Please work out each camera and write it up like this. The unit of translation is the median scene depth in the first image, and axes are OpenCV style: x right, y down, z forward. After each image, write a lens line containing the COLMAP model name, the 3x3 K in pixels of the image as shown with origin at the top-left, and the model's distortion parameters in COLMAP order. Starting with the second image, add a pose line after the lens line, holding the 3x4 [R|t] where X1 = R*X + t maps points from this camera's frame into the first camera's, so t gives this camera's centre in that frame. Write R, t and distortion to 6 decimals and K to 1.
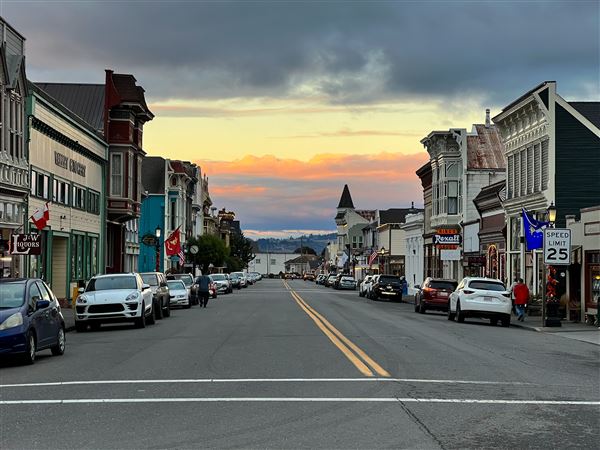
lens RADIAL K [[1436.7, 0, 300.0], [0, 1436.7, 225.0], [0, 0, 1]] dist [0.019760, 0.065995]
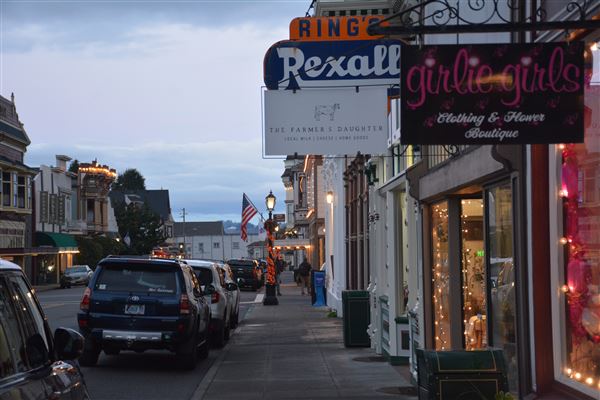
lens RADIAL K [[1419.4, 0, 300.0], [0, 1419.4, 200.0], [0, 0, 1]] dist [0.665069, -0.014820]
pose [[0.999625, -0.024205, -0.012793, 0.099100], [0.024100, 0.999676, -0.008242, 0.029261], [0.012988, 0.007931, 0.999884, 0.805887]]
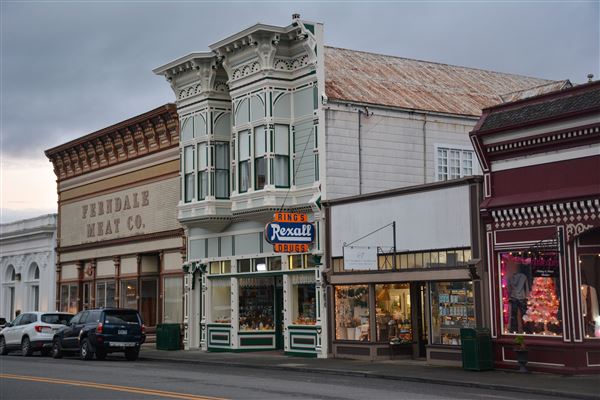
lens RADIAL K [[972.2, 0, 300.0], [0, 972.2, 200.0], [0, 0, 1]] dist [0.190377, 0.003427]
pose [[0.834072, 0.031207, 0.550772, -0.086350], [0.010623, 0.997305, -0.072596, 0.023532], [-0.551553, 0.066401, 0.831493, 0.709051]]
